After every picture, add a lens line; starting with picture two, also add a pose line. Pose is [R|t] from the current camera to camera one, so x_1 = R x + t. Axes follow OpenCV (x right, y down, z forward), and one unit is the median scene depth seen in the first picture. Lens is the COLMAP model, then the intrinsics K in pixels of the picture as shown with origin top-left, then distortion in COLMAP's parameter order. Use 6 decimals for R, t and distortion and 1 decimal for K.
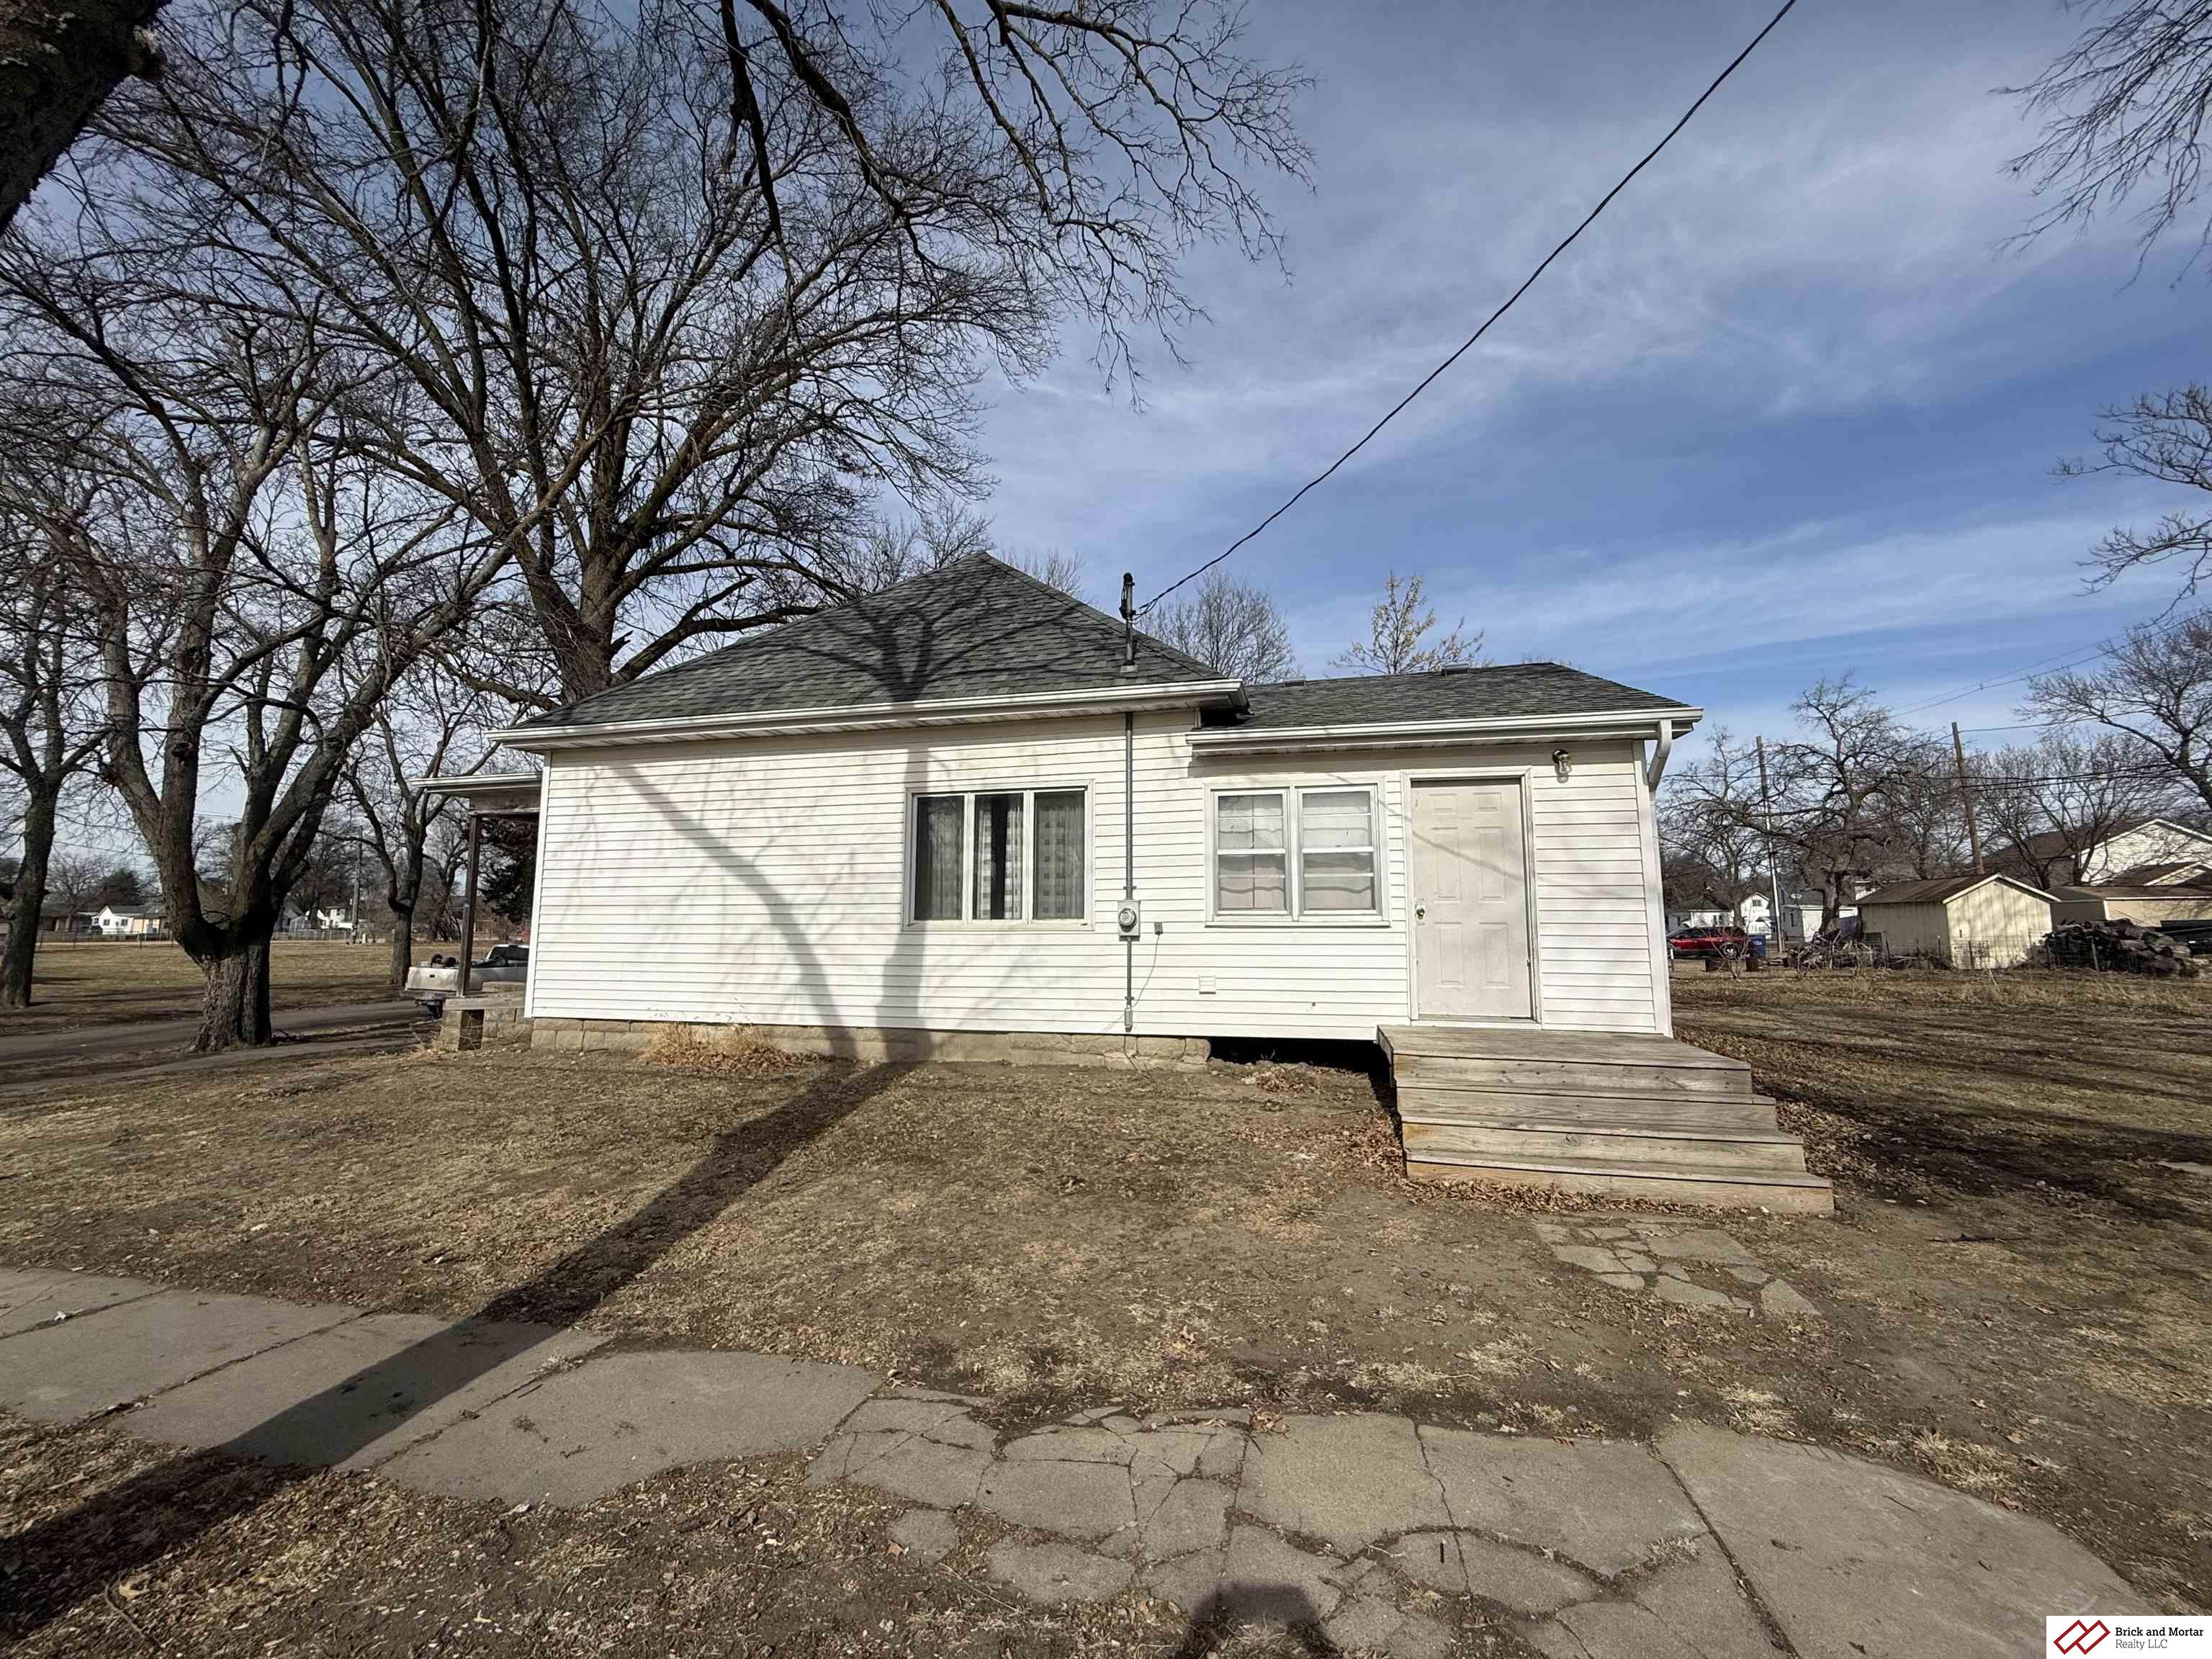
lens RADIAL K [[879.2, 0, 1093.5], [0, 879.2, 824.1], [0, 0, 1]] dist [-0.004265, -0.000429]
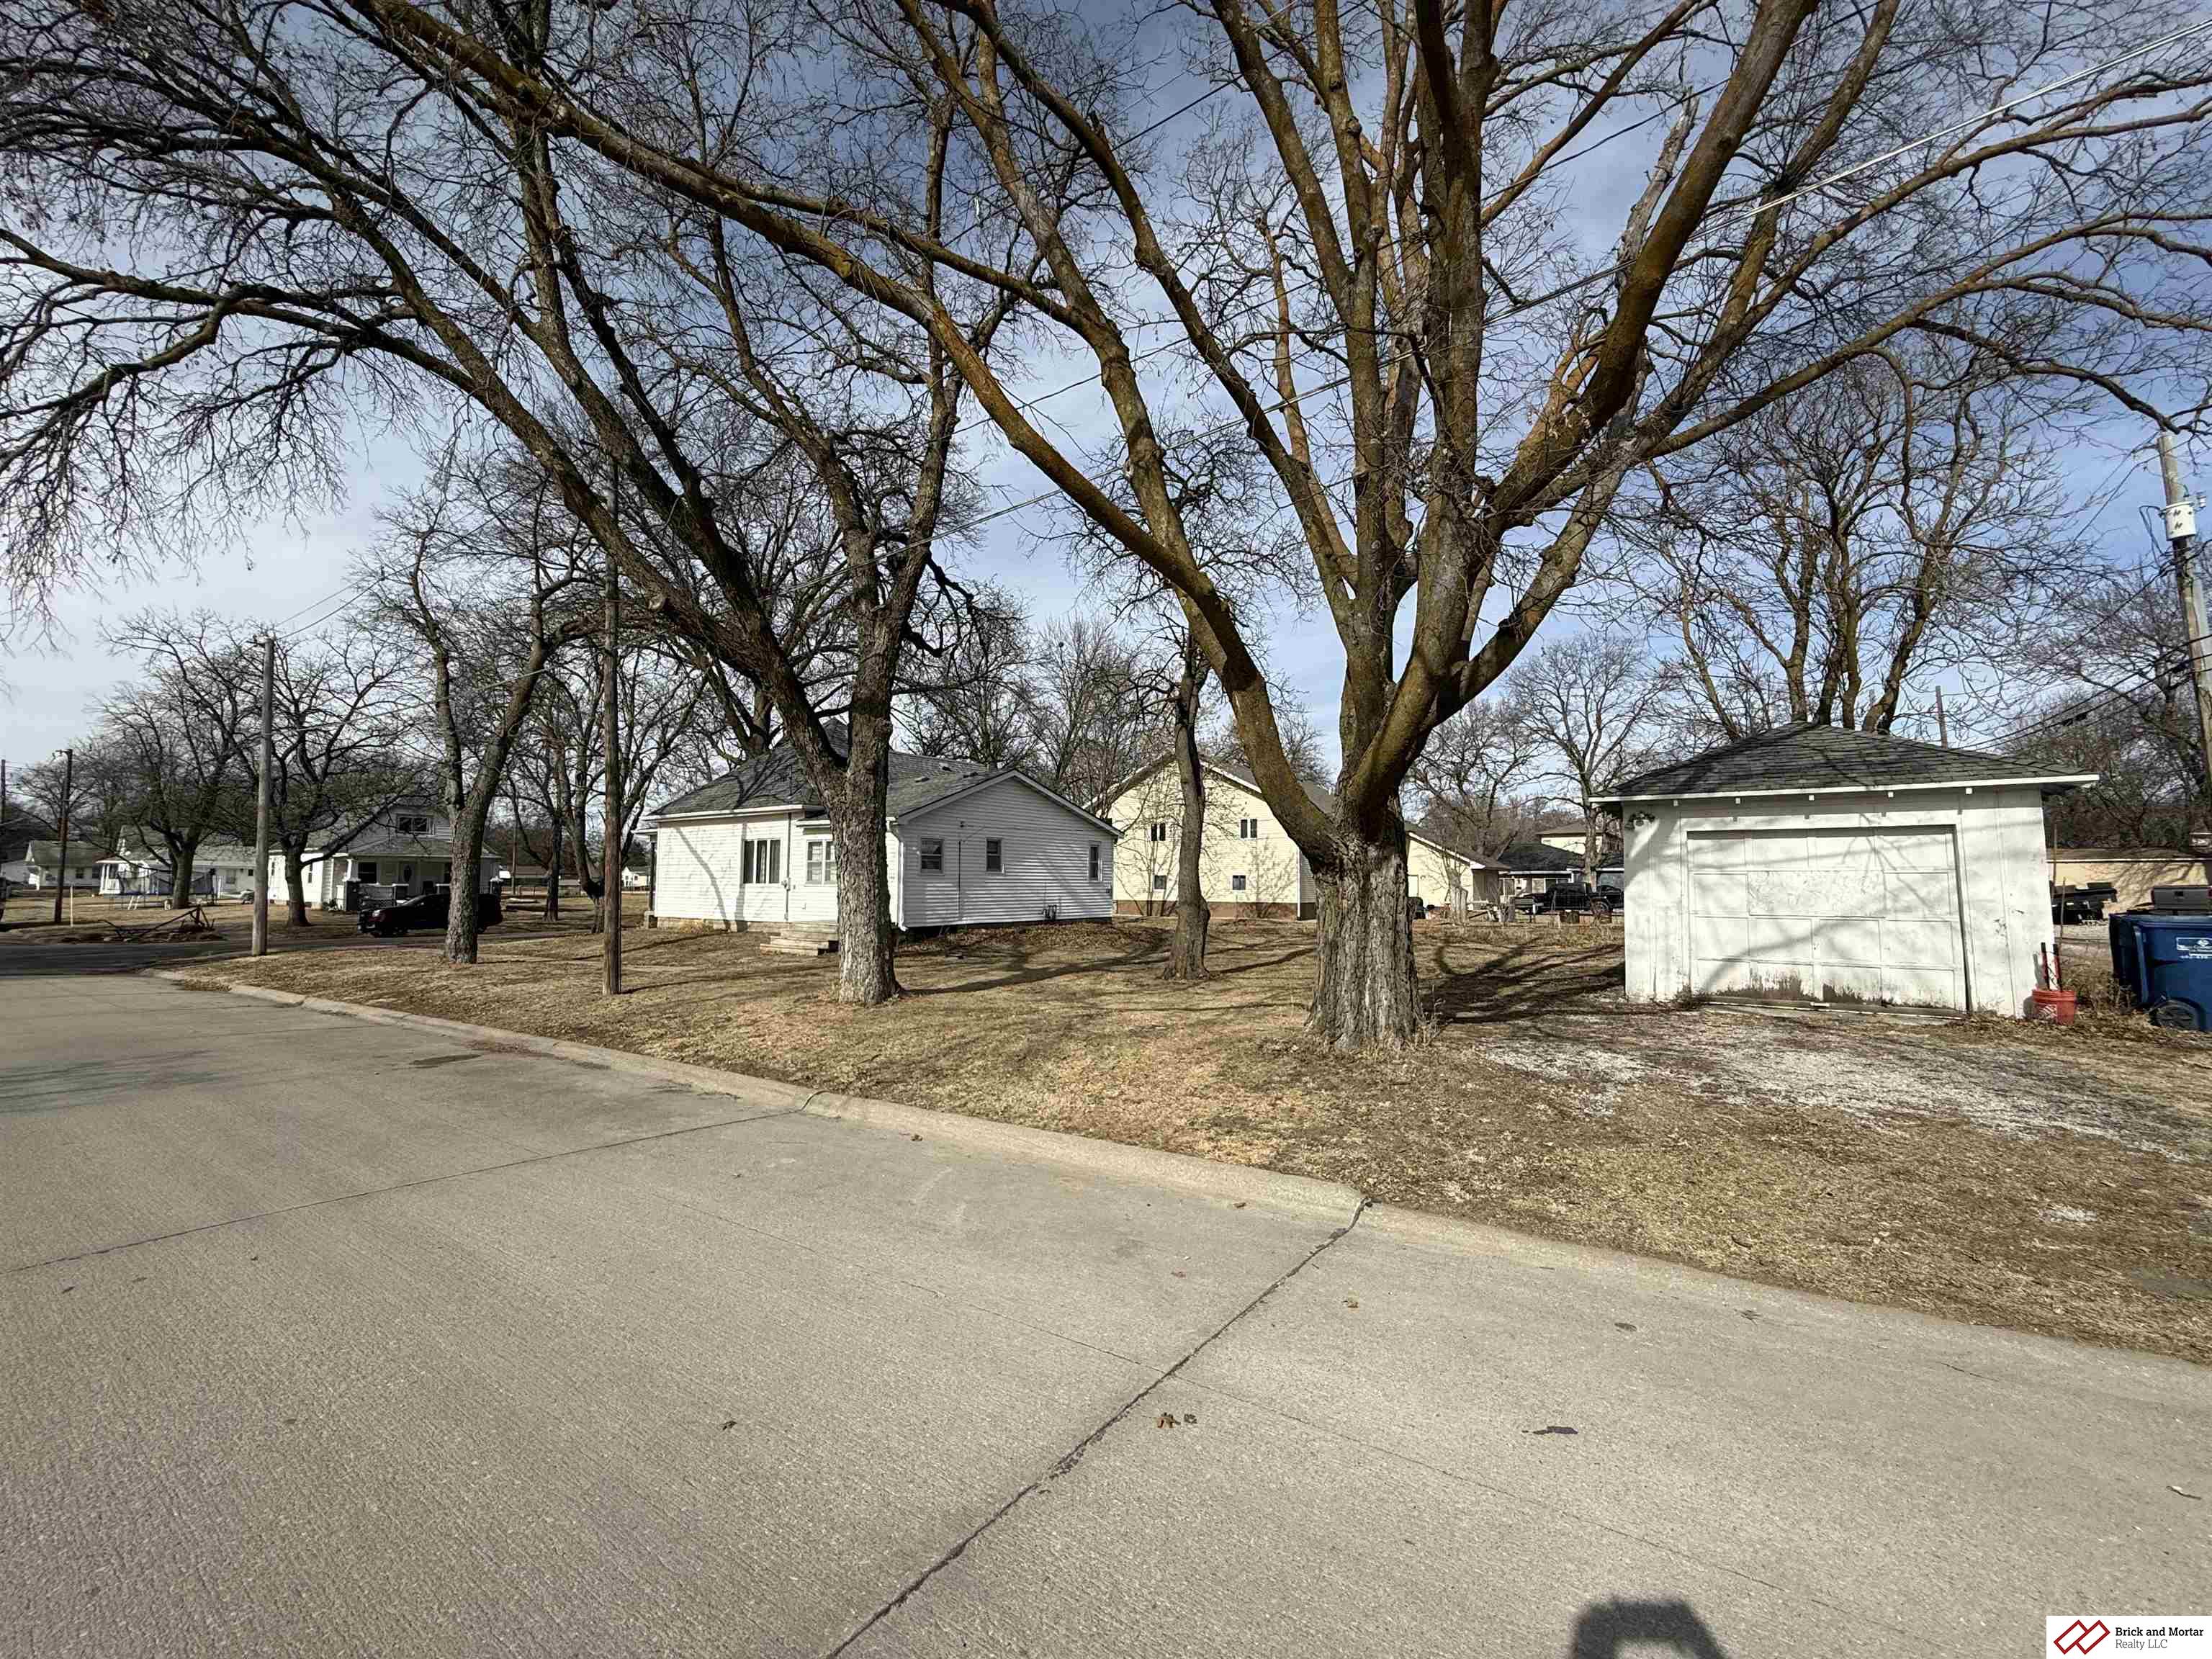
lens RADIAL K [[879.2, 0, 1112.2], [0, 879.2, 831.4], [0, 0, 1]] dist [-0.004265, -0.000429]
pose [[0.940506, -0.018032, -0.339297, 1.929808], [0.037675, 0.997968, 0.051395, -0.167862], [0.337681, -0.061120, 0.939274, -1.311032]]
